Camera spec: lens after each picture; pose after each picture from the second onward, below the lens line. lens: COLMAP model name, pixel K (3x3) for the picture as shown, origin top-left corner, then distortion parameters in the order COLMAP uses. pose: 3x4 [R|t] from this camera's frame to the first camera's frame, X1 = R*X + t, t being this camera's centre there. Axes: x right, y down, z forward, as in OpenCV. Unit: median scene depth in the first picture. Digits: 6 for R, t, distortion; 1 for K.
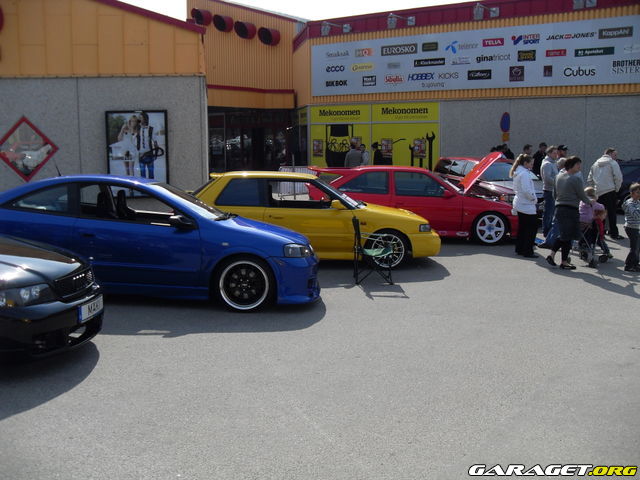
lens RADIAL K [[665.8, 0, 316.6], [0, 665.8, 236.8], [0, 0, 1]] dist [-0.109951, 0.000000]
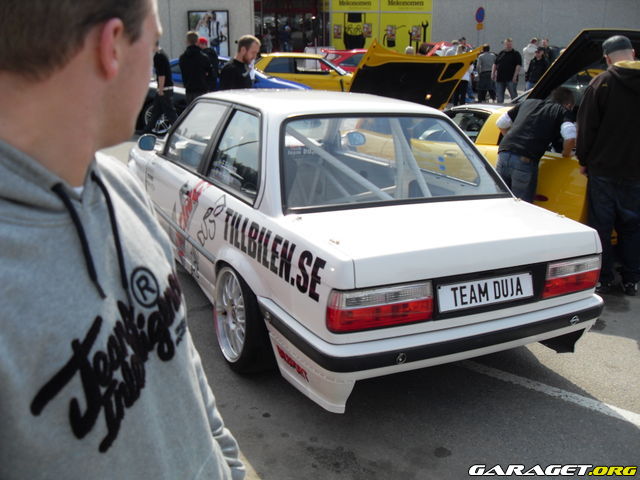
lens RADIAL K [[665.8, 0, 319.0], [0, 665.8, 239.4], [0, 0, 1]] dist [-0.109951, 0.000000]
pose [[0.998882, 0.021282, -0.042222, 0.035309], [-0.013168, 0.982862, 0.183870, 0.028962], [0.045411, -0.183108, 0.982043, -0.363798]]
